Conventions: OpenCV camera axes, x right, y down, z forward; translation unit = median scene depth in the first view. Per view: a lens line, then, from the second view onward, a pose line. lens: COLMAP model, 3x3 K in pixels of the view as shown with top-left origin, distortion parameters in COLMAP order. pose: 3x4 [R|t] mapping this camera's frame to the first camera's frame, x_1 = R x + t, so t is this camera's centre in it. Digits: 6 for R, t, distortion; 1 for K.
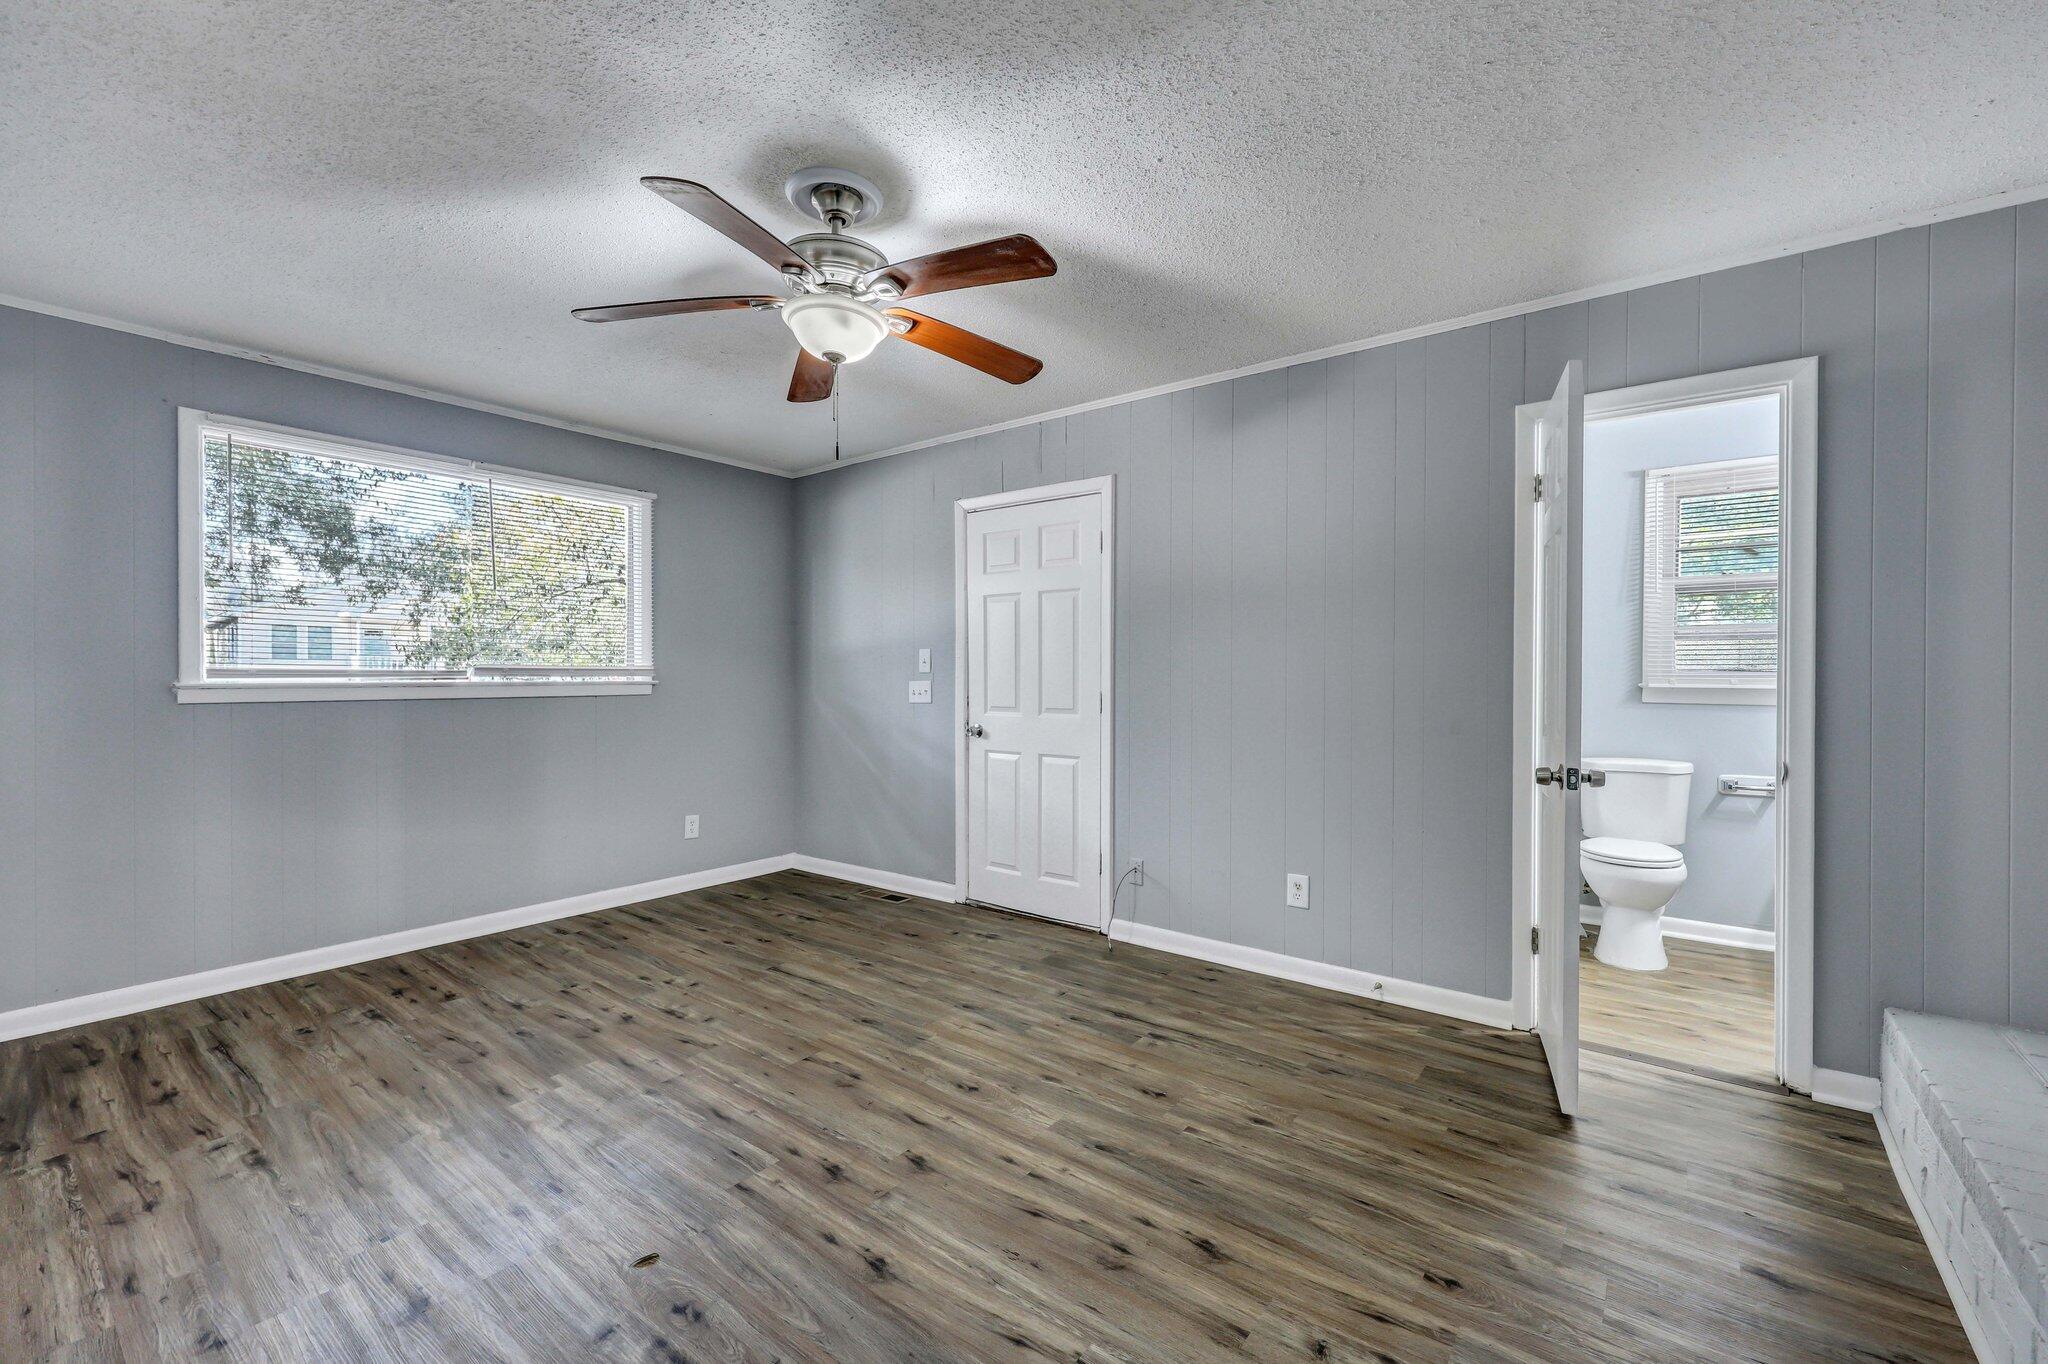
lens RADIAL K [[839.3, 0, 1027.4], [0, 839.3, 680.6], [0, 0, 1]] dist [0.002121, 0.000009]
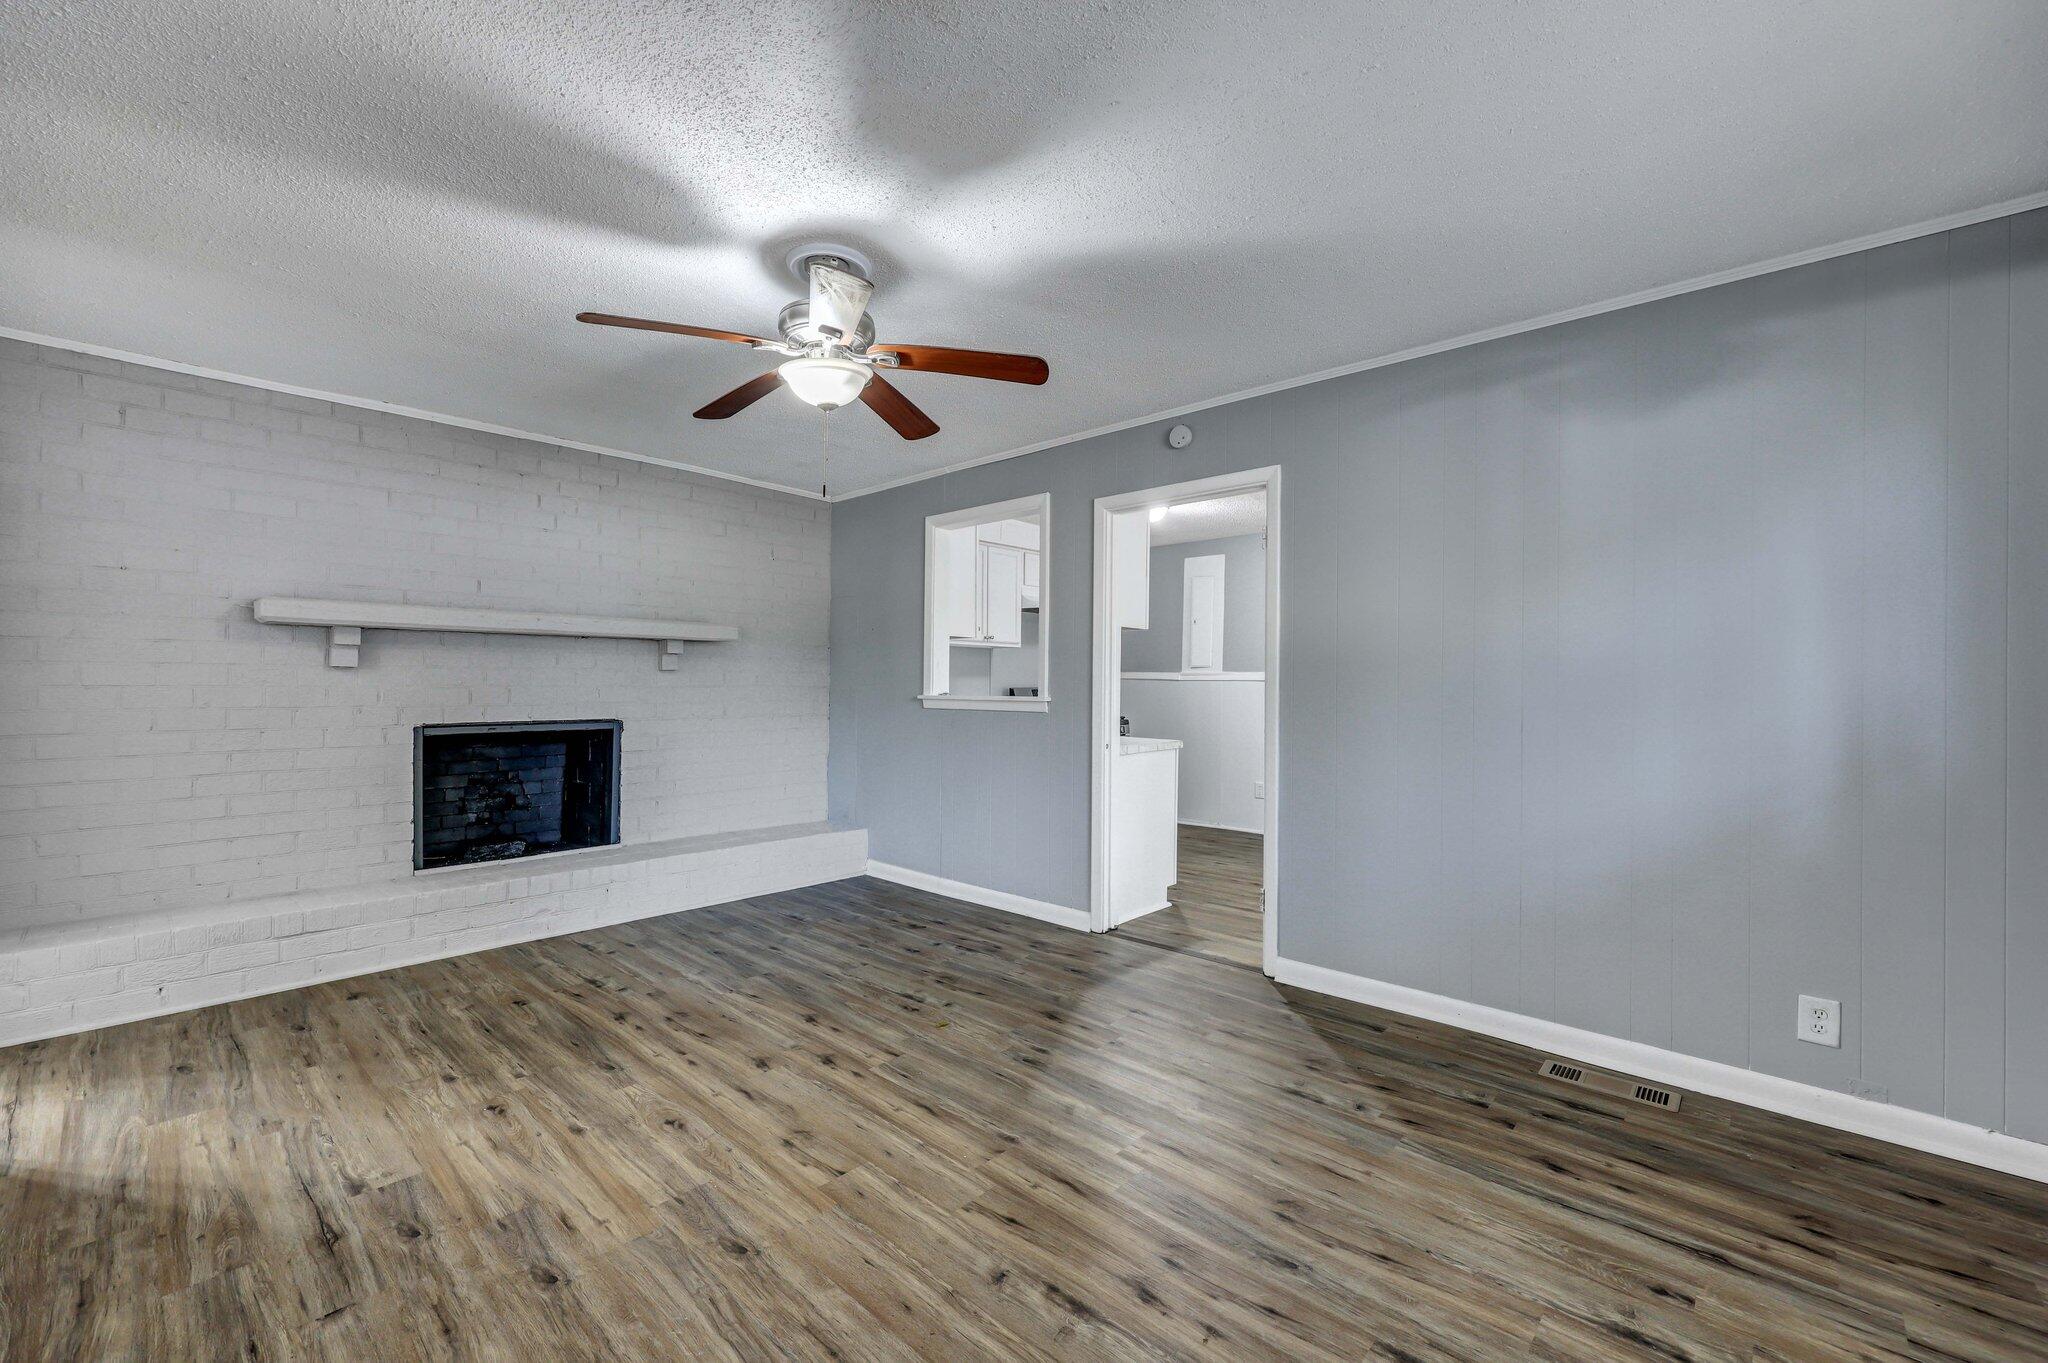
lens RADIAL K [[839.3, 0, 1020.0], [0, 839.3, 683.1], [0, 0, 1]] dist [0.002121, 0.000009]
pose [[-0.996655, -0.005251, 0.081552, -0.565943], [-0.004655, 0.999961, 0.007486, -0.016280], [-0.081588, 0.007082, -0.996641, 2.033731]]
